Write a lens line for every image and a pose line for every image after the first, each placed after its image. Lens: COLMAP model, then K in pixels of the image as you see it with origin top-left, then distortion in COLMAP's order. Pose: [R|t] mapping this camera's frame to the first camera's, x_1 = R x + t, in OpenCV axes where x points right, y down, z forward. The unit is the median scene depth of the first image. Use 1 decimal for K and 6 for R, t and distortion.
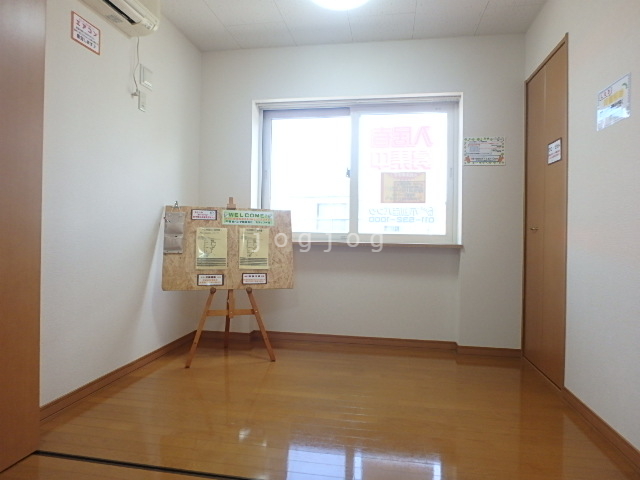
lens RADIAL K [[398.8, 0, 318.3], [0, 398.8, 237.9], [0, 0, 1]] dist [-0.021373, -0.000156]
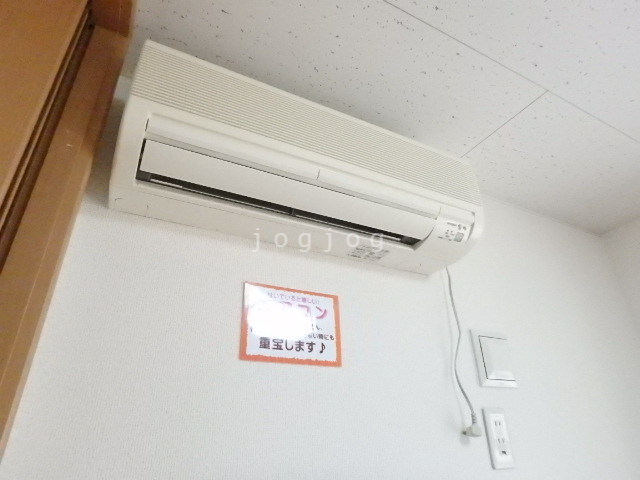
lens RADIAL K [[398.8, 0, 318.9], [0, 398.8, 237.6], [0, 0, 1]] dist [-0.021373, -0.000156]
pose [[0.621183, -0.405859, -0.670381, -0.258256], [0.038241, 0.870122, -0.491350, -0.349299], [0.782732, 0.279582, 0.556025, 0.679229]]
